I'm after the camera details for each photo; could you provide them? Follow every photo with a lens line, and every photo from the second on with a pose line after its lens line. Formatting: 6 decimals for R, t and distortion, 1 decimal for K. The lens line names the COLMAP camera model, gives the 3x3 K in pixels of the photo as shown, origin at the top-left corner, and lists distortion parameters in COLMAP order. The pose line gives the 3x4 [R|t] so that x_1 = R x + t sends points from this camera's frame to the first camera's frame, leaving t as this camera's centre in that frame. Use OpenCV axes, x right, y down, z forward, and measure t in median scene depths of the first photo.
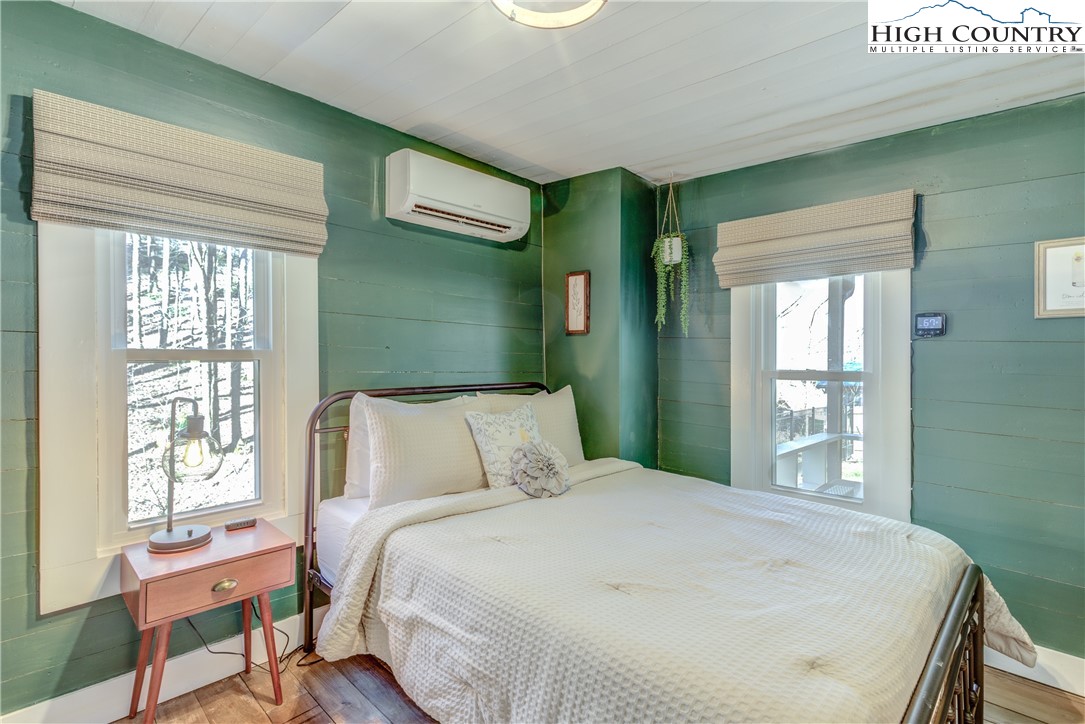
lens RADIAL K [[514.9, 0, 549.1], [0, 514.9, 359.1], [0, 0, 1]] dist [0.006054, 0.000693]
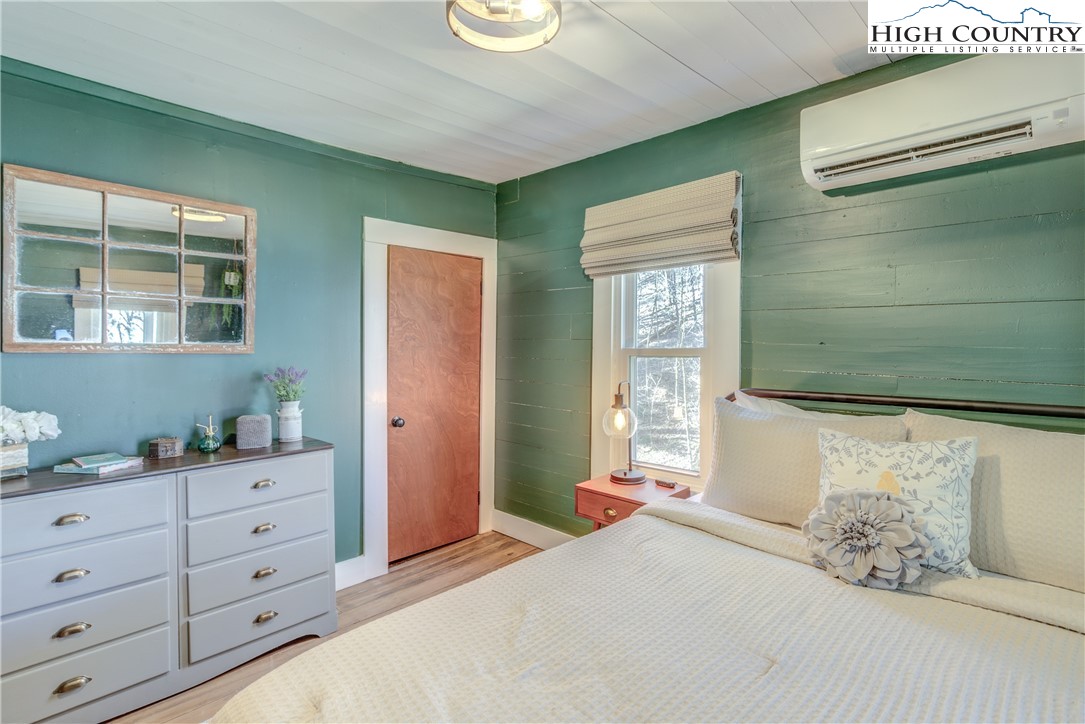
lens RADIAL K [[514.9, 0, 545.3], [0, 514.9, 355.9], [0, 0, 1]] dist [0.006054, 0.000693]
pose [[0.010455, 0.009898, -0.999896, 0.595017], [-0.002732, 0.999948, 0.009870, -0.010719], [0.999942, 0.002629, 0.010482, 0.590717]]
